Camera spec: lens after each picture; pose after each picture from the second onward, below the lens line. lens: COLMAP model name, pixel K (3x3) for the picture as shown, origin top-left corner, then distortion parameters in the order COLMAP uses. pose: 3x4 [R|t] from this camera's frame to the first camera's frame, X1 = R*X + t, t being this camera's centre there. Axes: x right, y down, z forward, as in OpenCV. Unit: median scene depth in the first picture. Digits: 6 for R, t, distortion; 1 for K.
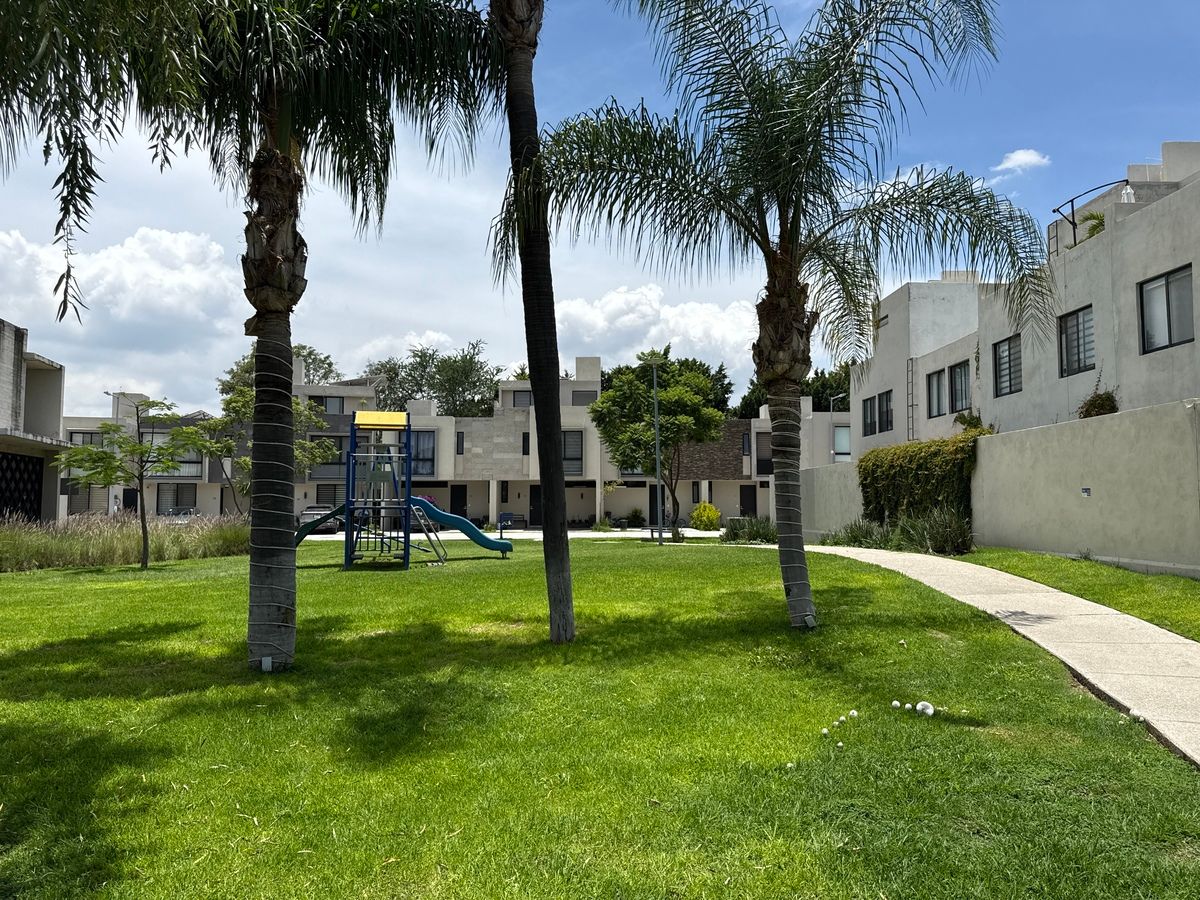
lens RADIAL K [[866.5, 0, 600.0], [0, 866.5, 450.0], [0, 0, 1]] dist [0.076675, -0.073638]
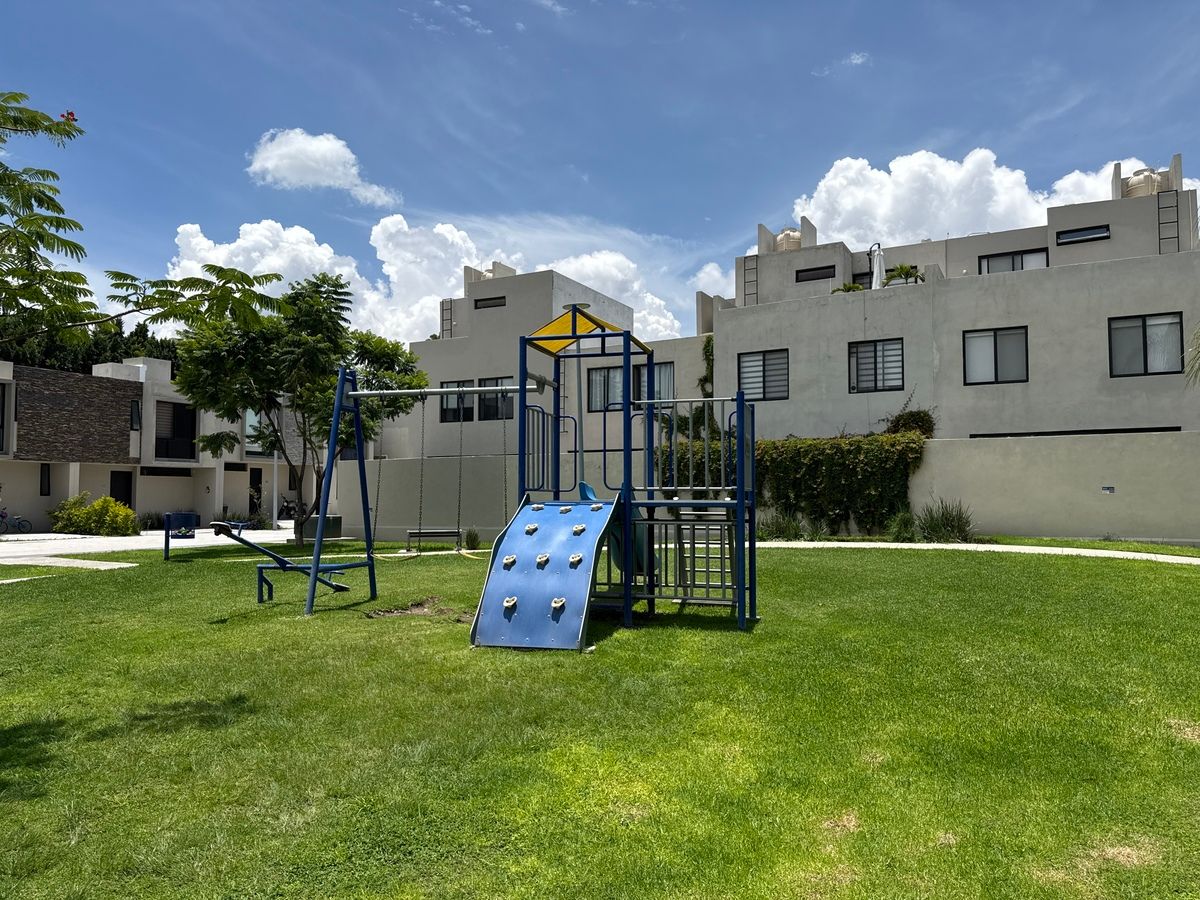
lens RADIAL K [[866.5, 0, 600.0], [0, 866.5, 450.0], [0, 0, 1]] dist [0.076675, -0.073638]
pose [[0.493631, 0.058021, 0.867734, -0.181461], [-0.061105, 0.997620, -0.031945, 0.014508], [-0.867522, -0.037254, 0.496001, 0.190626]]
